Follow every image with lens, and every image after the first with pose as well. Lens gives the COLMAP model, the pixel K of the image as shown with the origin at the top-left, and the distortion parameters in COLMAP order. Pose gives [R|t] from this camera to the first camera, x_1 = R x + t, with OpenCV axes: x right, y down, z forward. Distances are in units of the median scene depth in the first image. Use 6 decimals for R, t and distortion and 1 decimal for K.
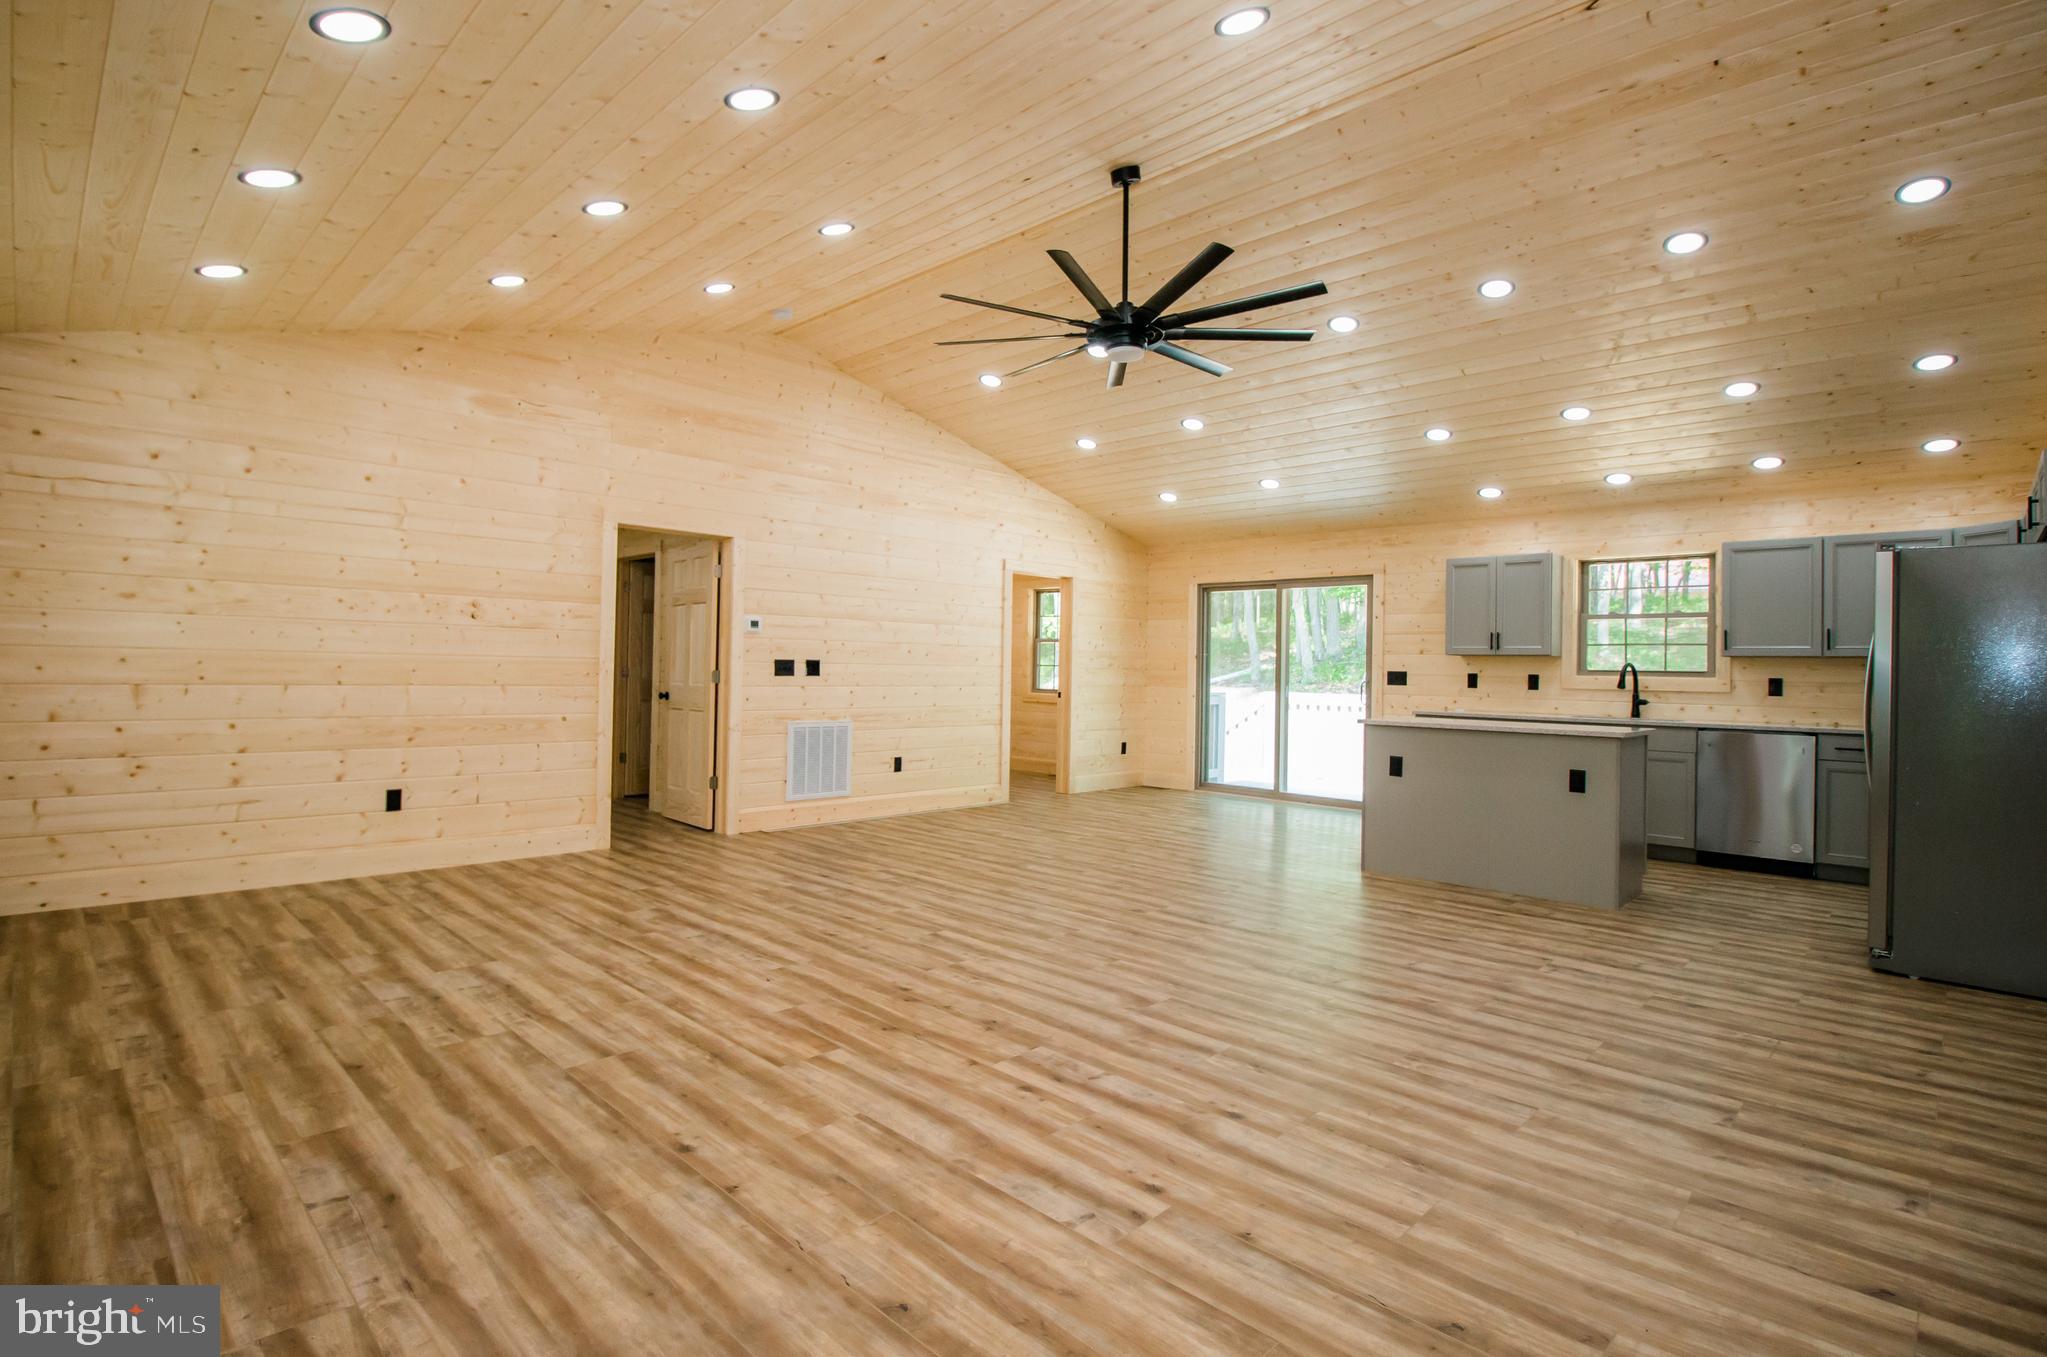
lens RADIAL K [[987.8, 0, 994.0], [0, 987.8, 654.1], [0, 0, 1]] dist [0.001247, -0.014967]
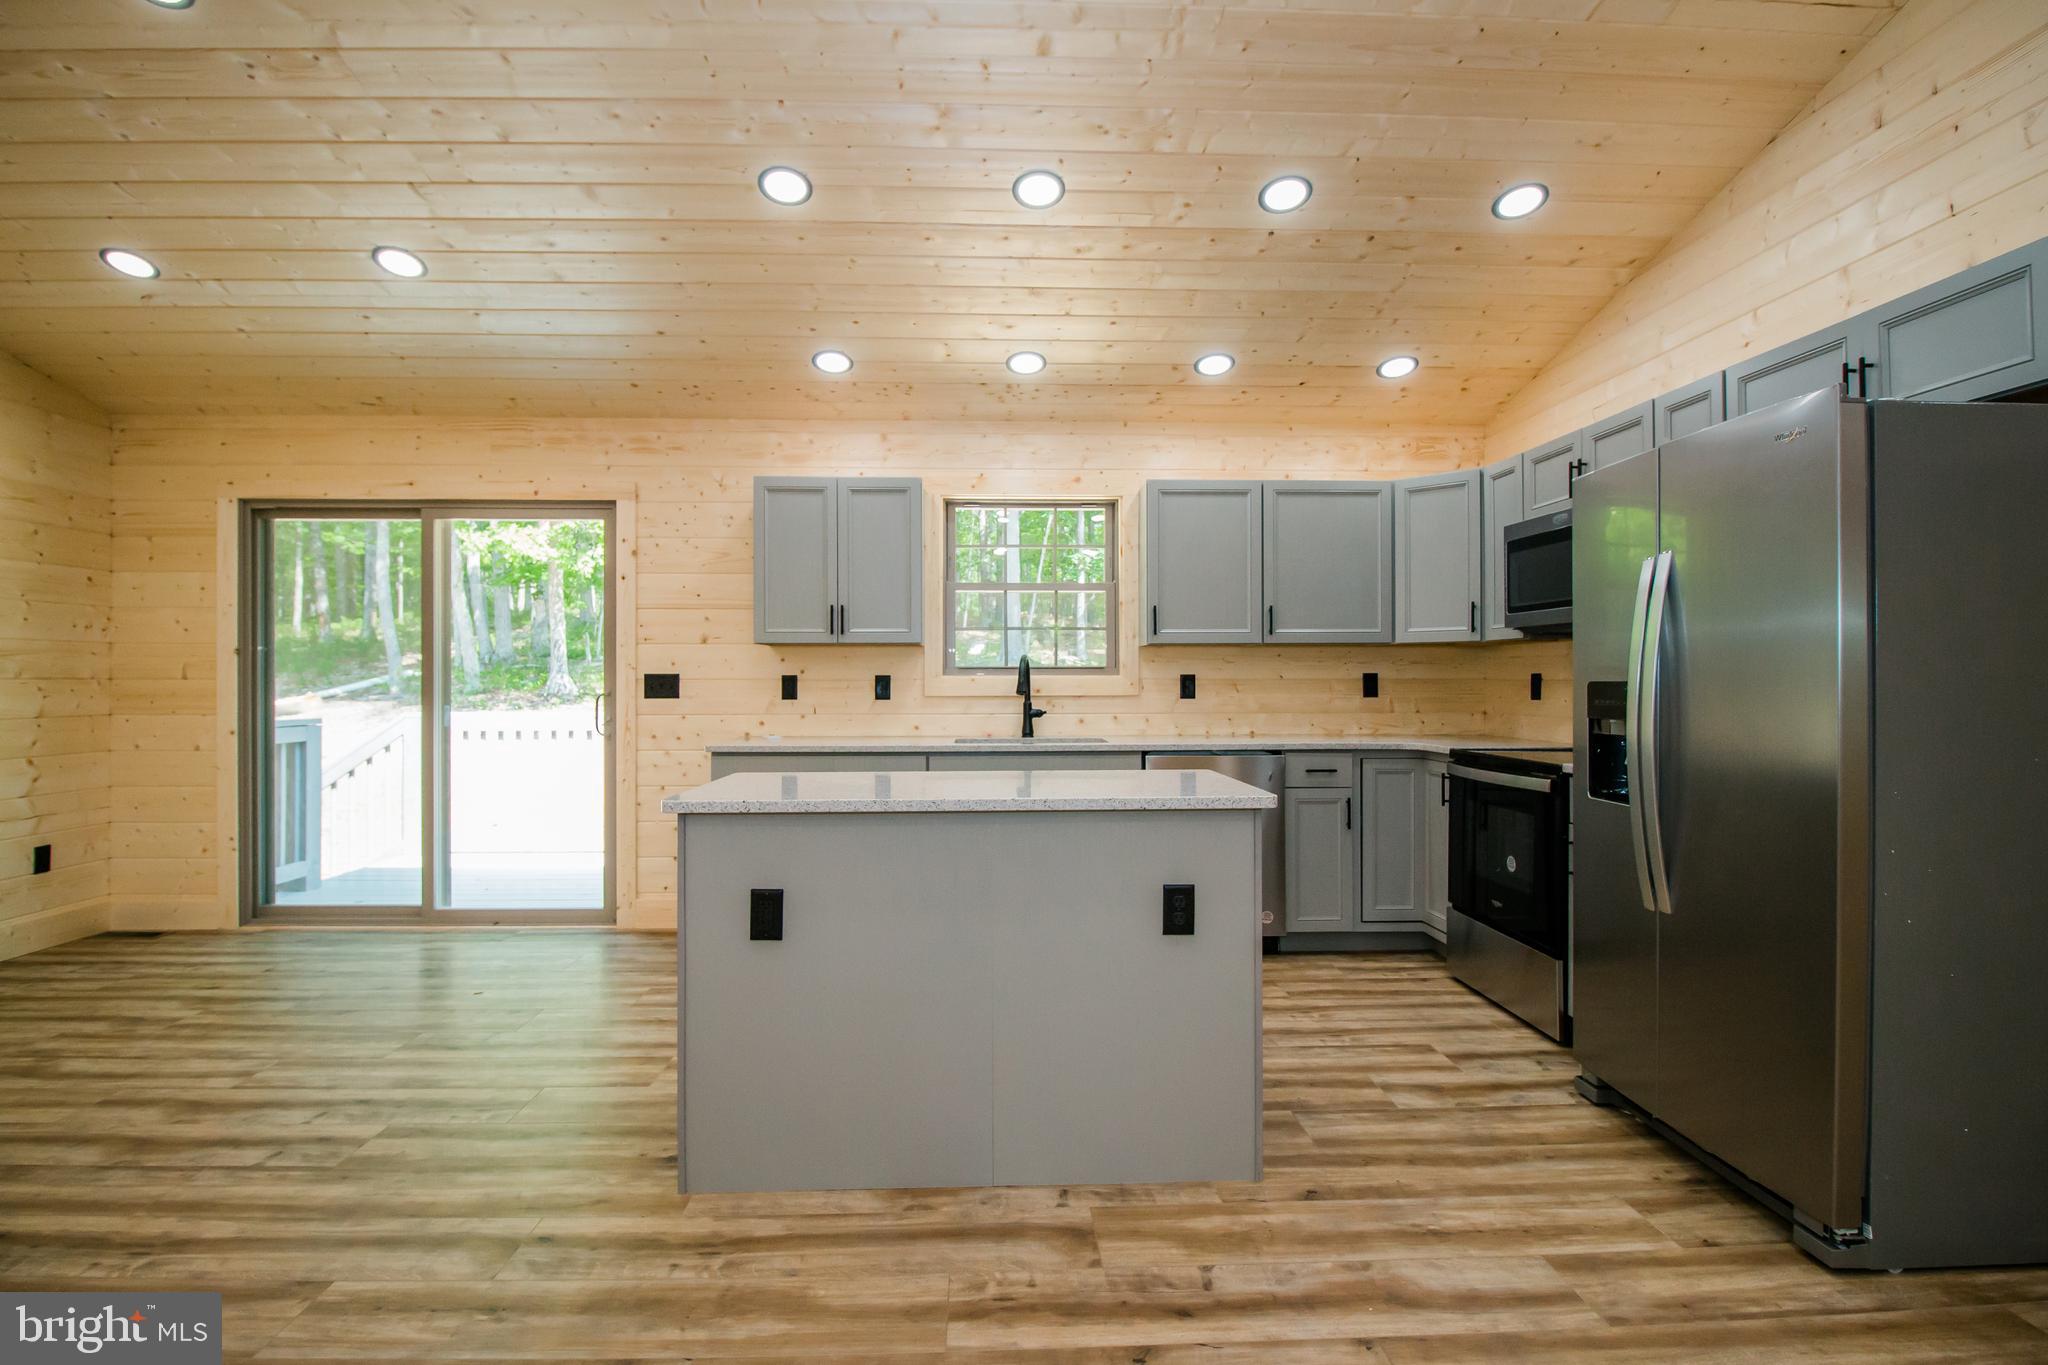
lens RADIAL K [[968.4, 0, 1016.5], [0, 968.4, 677.1], [0, 0, 1]] dist [0.000744, -0.014338]
pose [[0.677976, -0.017650, 0.734872, 0.199600], [0.003845, 0.999783, 0.020465, 0.012688], [-0.735074, -0.011049, 0.677897, 0.686315]]
